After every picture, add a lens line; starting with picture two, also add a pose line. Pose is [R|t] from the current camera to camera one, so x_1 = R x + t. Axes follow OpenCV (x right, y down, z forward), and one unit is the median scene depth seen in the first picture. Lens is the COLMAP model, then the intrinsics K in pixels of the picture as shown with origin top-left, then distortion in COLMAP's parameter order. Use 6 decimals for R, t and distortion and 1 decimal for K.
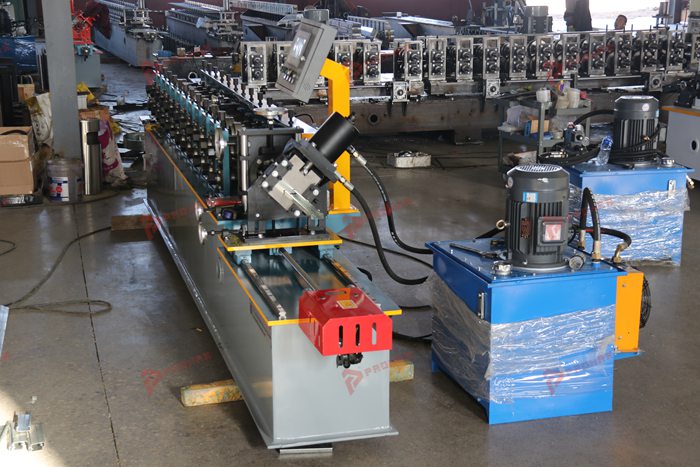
lens RADIAL K [[1142.5, 0, 350.1], [0, 1142.5, 233.4], [0, 0, 1]] dist [0.046908, 0.000000]
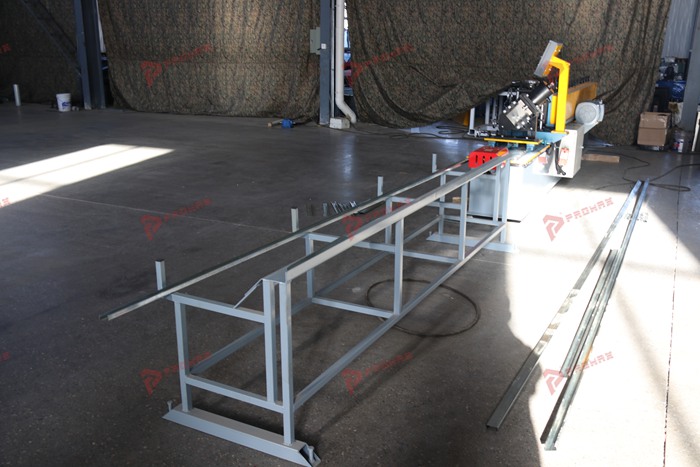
lens RADIAL K [[655.5, 0, 349.7], [0, 655.5, 232.7], [0, 0, 1]] dist [-0.007879, 0.000000]
pose [[0.743739, 0.195234, -0.639324, 0.090683], [-0.155462, 0.980693, 0.118626, 0.068040], [0.650141, 0.011164, 0.759732, -0.278963]]
